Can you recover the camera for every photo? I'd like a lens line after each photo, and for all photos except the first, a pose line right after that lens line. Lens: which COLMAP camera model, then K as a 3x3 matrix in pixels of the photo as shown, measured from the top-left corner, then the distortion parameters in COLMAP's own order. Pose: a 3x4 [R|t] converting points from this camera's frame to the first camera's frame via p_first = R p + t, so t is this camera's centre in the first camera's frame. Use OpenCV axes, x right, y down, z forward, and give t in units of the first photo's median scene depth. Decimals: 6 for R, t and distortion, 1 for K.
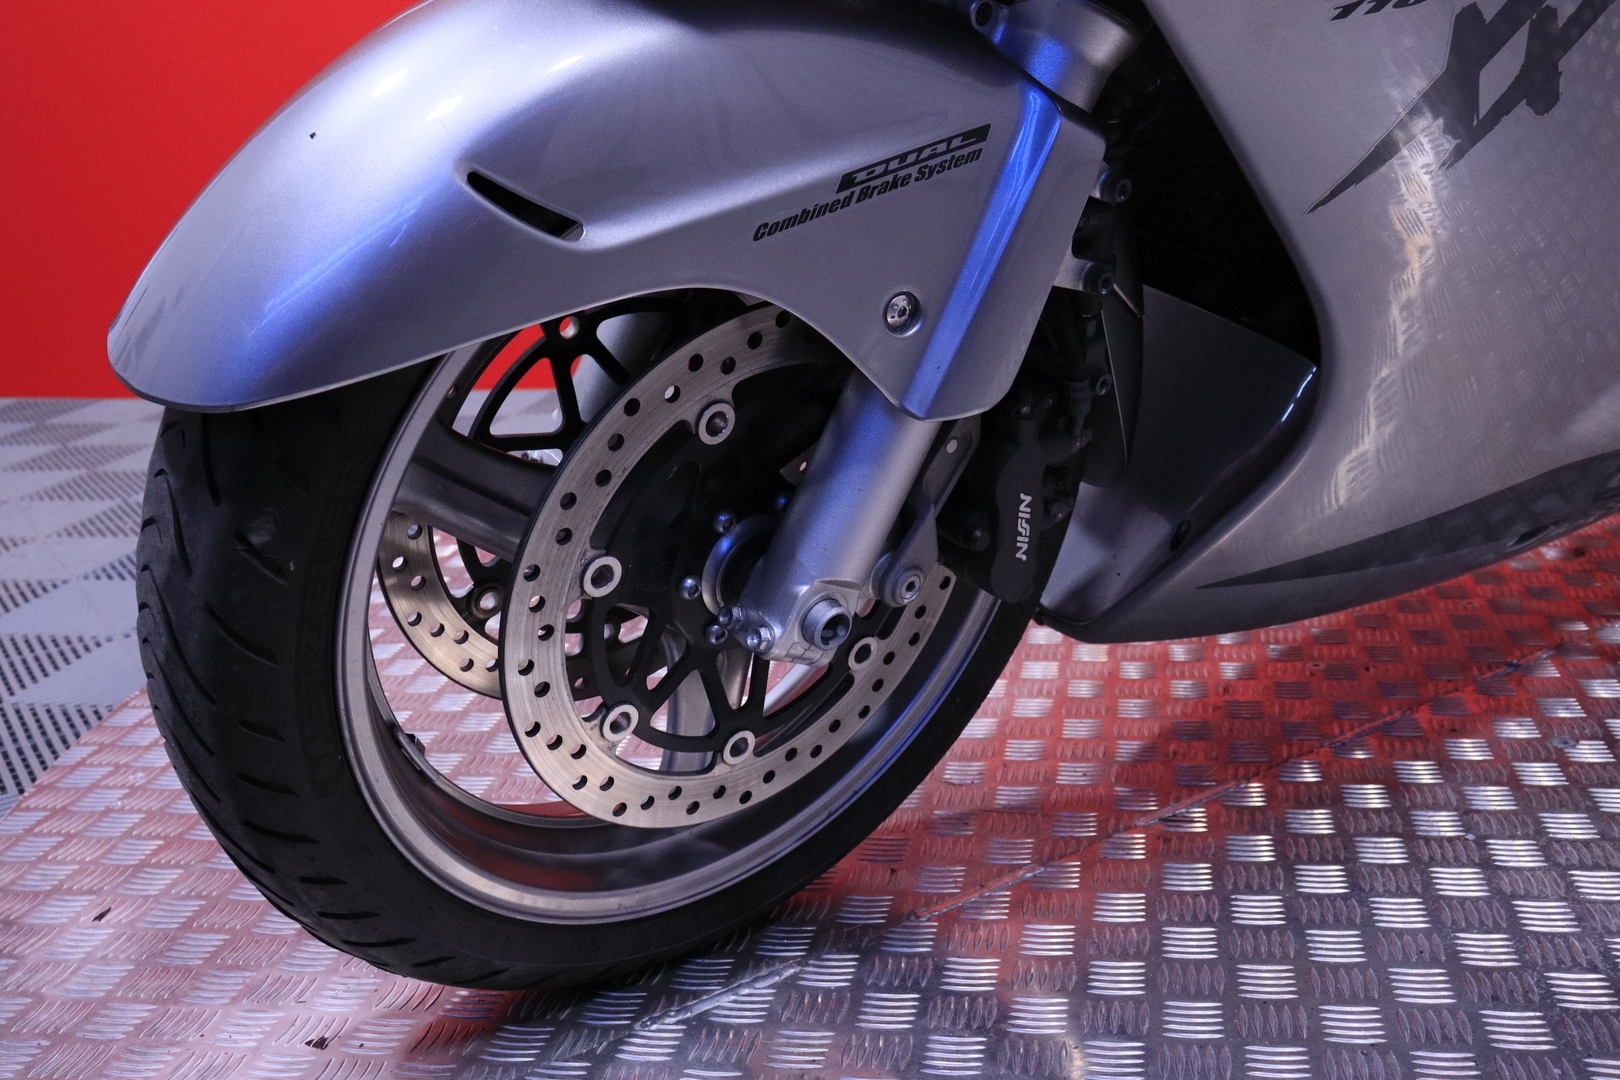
lens RADIAL K [[1733.8, 0, 810.0], [0, 1733.8, 540.0], [0, 0, 1]] dist [-0.081766, -0.000490]
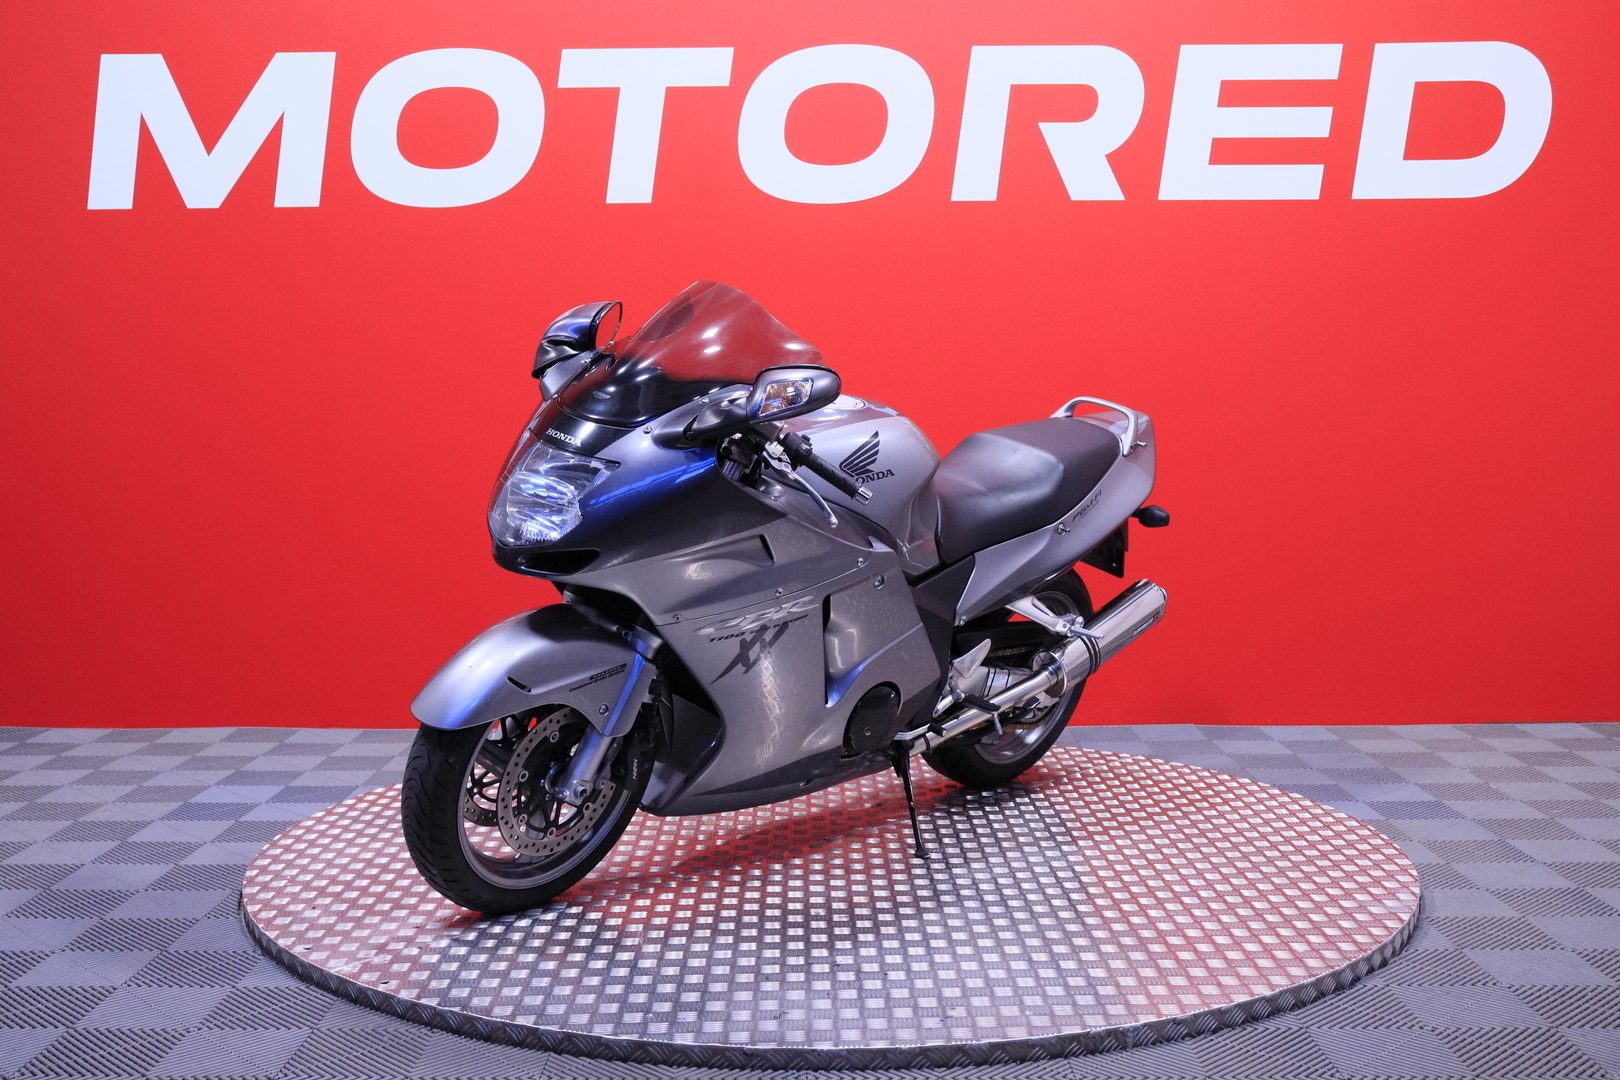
lens RADIAL K [[2138.5, 0, 810.0], [0, 2138.5, 540.0], [0, 0, 1]] dist [-0.005350, -0.002114]
pose [[0.983734, 0.033873, 0.176411, -0.314733], [-0.001084, 0.983162, -0.182732, 0.334457], [-0.179630, 0.179568, 0.967206, -3.409461]]
